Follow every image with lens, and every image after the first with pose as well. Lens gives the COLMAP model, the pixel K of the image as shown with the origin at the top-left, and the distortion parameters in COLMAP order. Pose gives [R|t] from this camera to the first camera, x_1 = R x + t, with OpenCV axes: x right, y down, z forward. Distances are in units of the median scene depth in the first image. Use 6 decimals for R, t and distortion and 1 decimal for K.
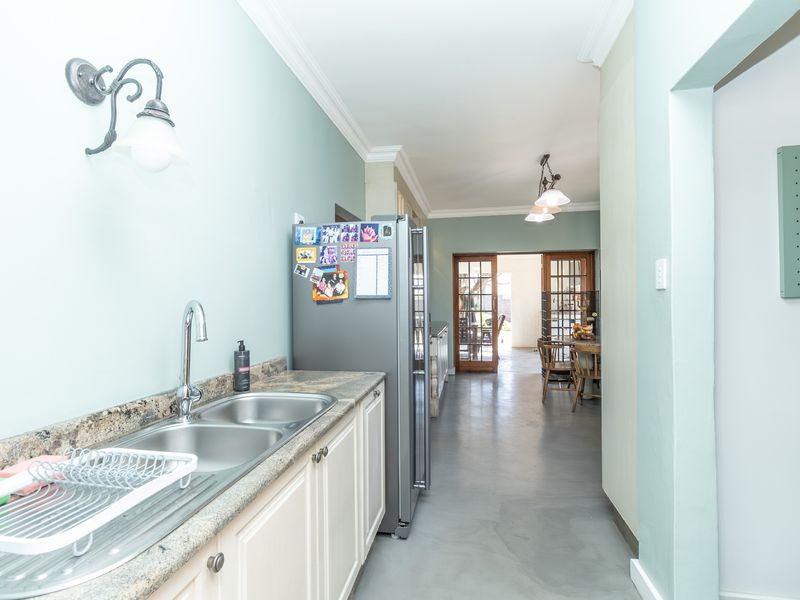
lens RADIAL K [[417.7, 0, 400.8], [0, 417.7, 298.4], [0, 0, 1]] dist [0.003928, -0.000589]
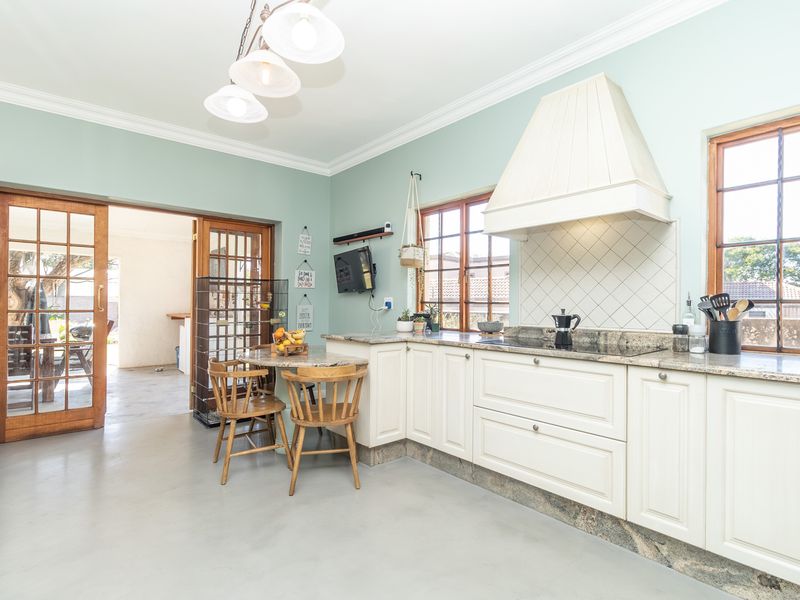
lens RADIAL K [[417.7, 0, 403.8], [0, 417.7, 298.7], [0, 0, 1]] dist [0.003928, -0.000589]
pose [[0.634872, 0.019495, 0.772371, 0.058846], [-0.009113, 0.999801, -0.017745, 0.020725], [-0.772563, 0.004227, 0.634924, 0.364506]]
